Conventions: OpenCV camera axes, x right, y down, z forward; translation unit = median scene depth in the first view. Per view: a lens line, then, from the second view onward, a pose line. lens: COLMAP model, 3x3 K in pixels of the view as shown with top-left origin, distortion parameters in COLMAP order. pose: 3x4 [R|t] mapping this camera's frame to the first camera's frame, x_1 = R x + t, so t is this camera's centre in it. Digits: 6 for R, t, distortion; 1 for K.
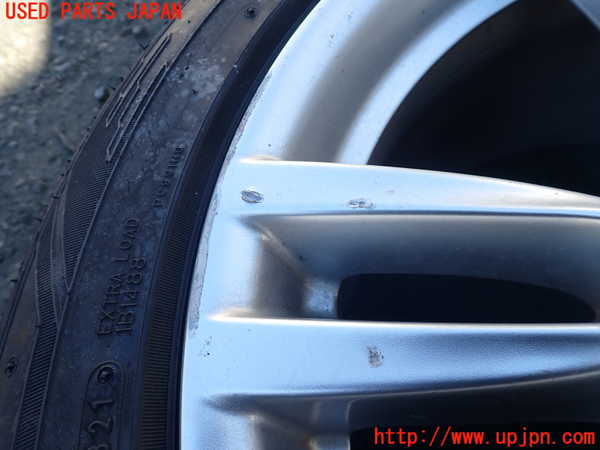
lens RADIAL K [[438.1, 0, 299.9], [0, 438.1, 223.4], [0, 0, 1]] dist [0.009016, -0.001854]
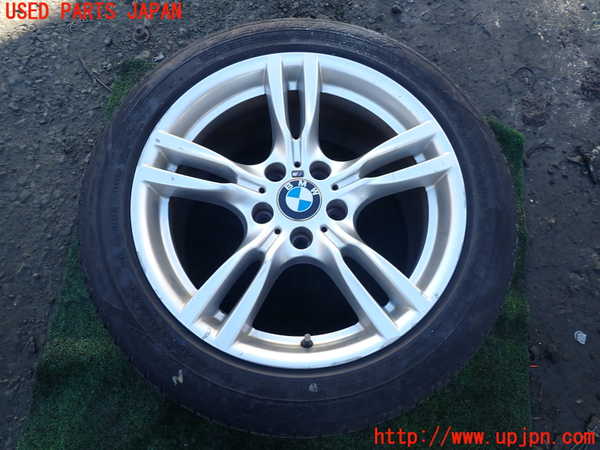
lens RADIAL K [[438.1, 0, 300.9], [0, 438.1, 227.9], [0, 0, 1]] dist [0.009016, -0.001854]
pose [[0.965284, 0.227482, 0.128373, 0.255385], [-0.249537, 0.948357, 0.195833, -0.127240], [-0.077195, -0.221068, 0.972199, -1.003658]]
